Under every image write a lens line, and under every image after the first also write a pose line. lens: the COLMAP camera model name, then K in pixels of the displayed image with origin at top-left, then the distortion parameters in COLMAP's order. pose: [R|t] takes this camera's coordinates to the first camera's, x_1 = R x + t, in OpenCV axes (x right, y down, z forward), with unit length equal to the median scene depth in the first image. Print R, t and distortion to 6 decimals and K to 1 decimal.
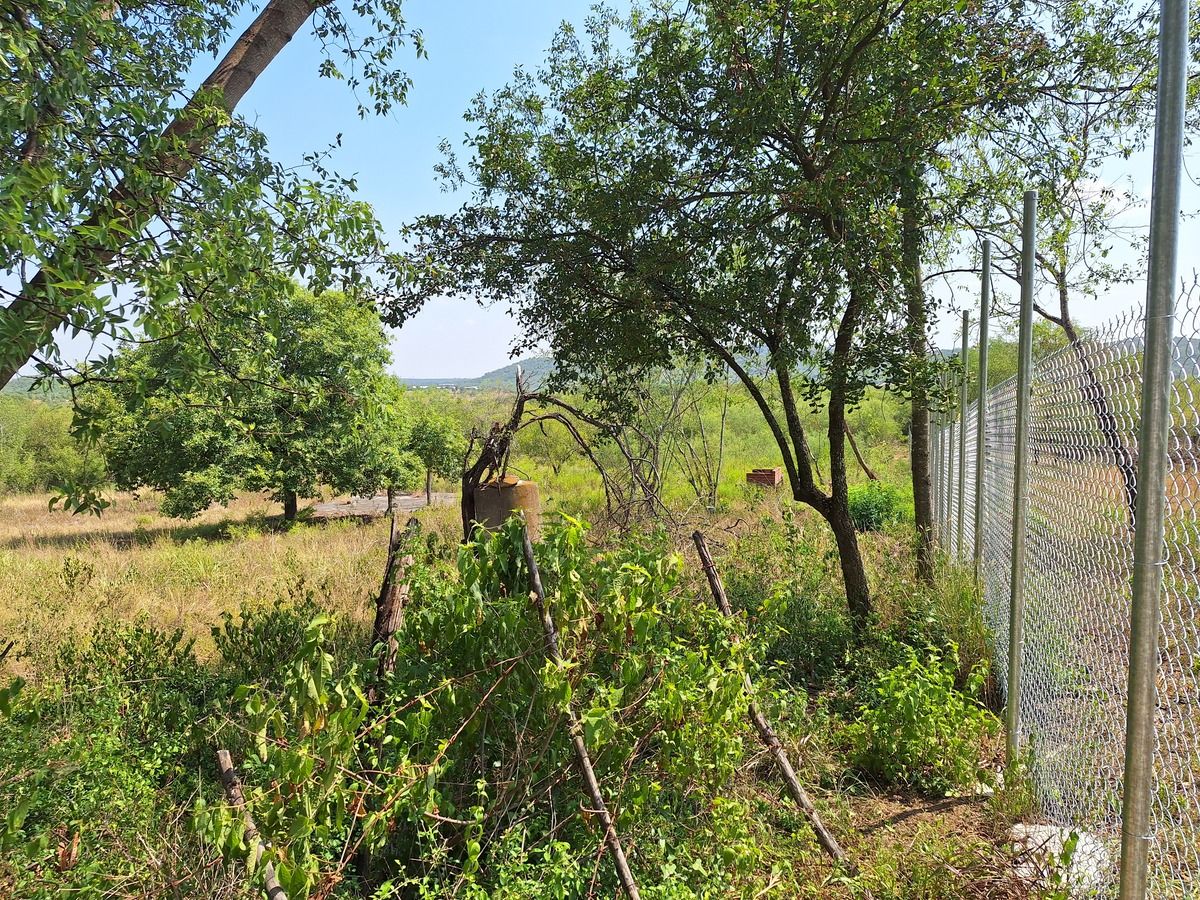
lens RADIAL K [[833.1, 0, 596.4], [0, 833.1, 458.1], [0, 0, 1]] dist [0.034054, -0.018384]
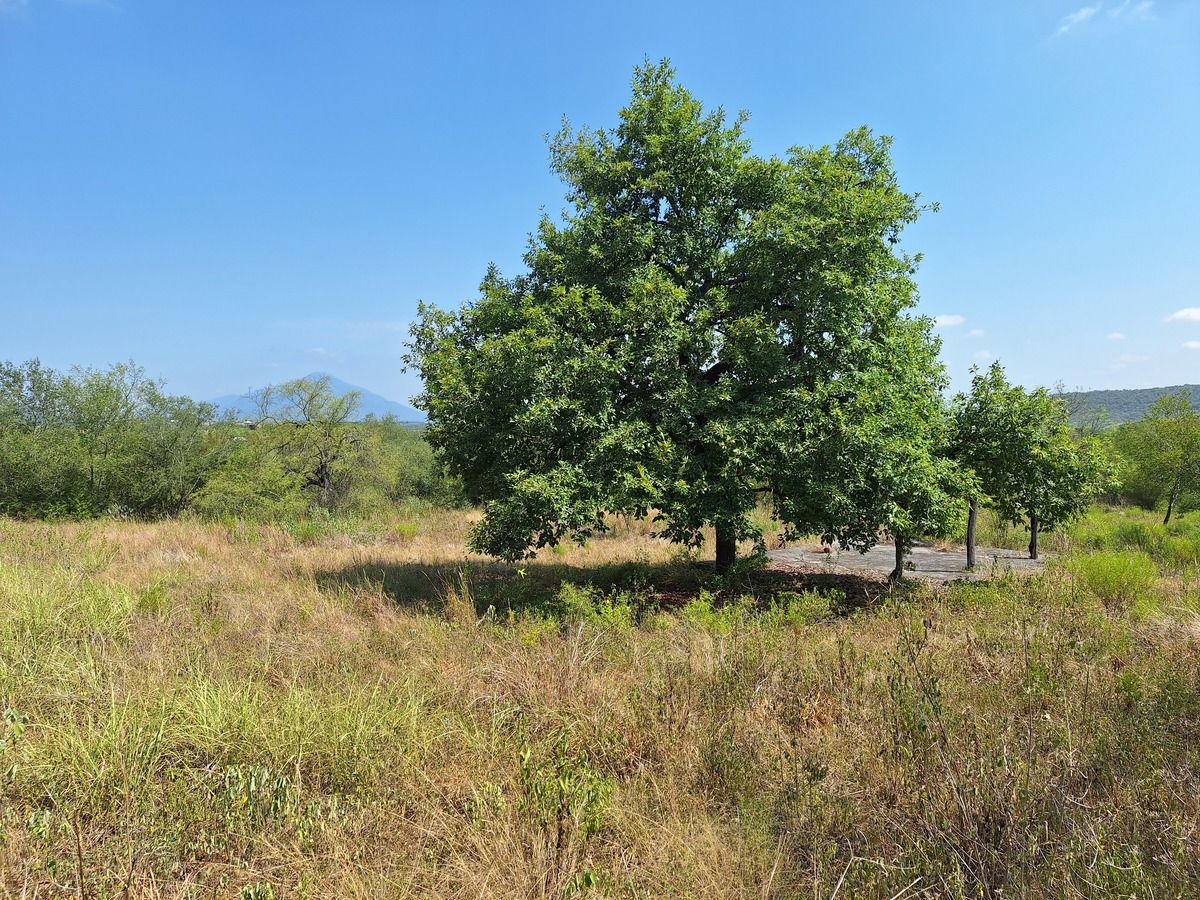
lens RADIAL K [[833.1, 0, 594.7], [0, 833.1, 448.3], [0, 0, 1]] dist [0.034054, -0.018384]
pose [[0.834462, 0.021239, -0.550656, -0.144607], [-0.053977, 0.997602, -0.043320, 0.020179], [0.548415, 0.065872, 0.833608, 0.542089]]
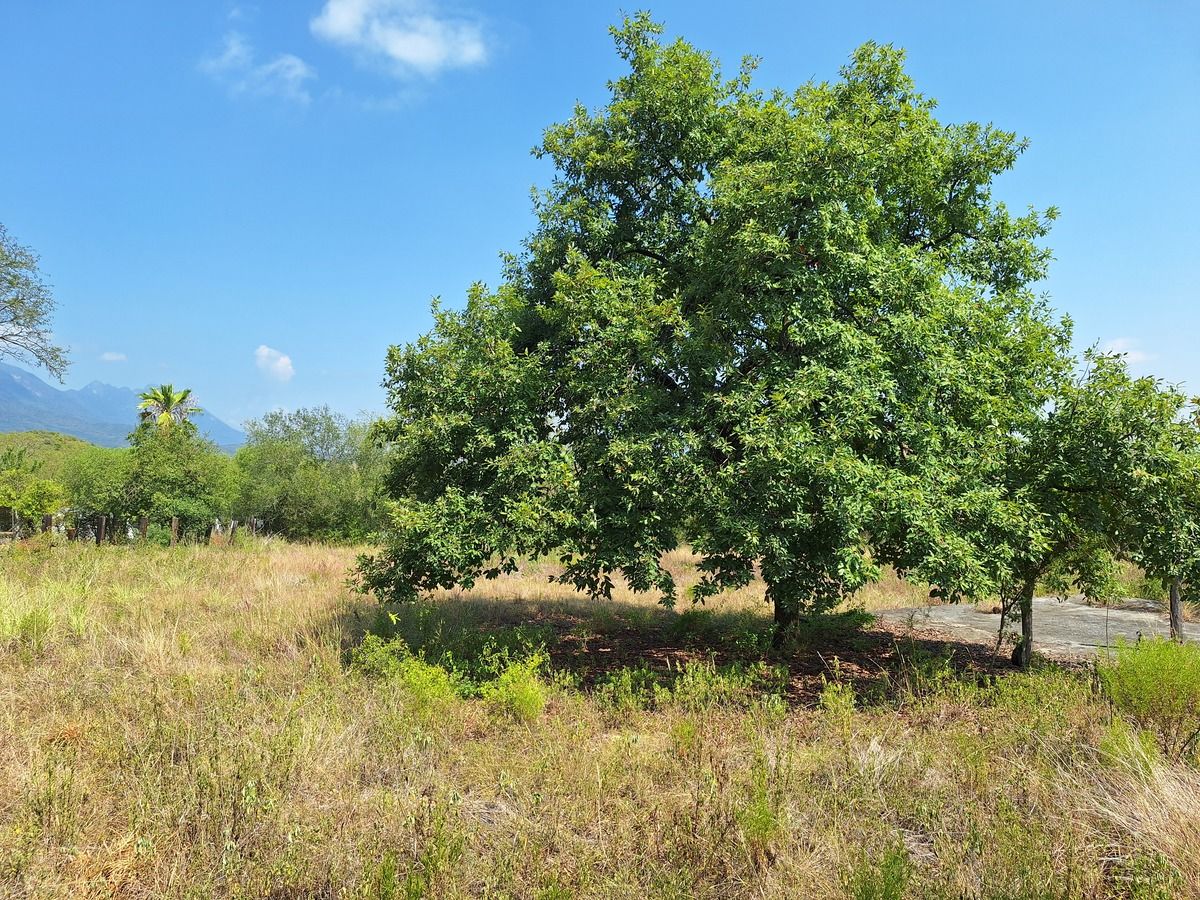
lens RADIAL K [[833.1, 0, 588.5], [0, 833.1, 452.3], [0, 0, 1]] dist [0.034054, -0.018384]
pose [[0.550743, -0.010290, -0.834611, -0.038832], [-0.070301, 0.995799, -0.058667, 0.009625], [0.831709, 0.090984, 0.547706, 0.766416]]
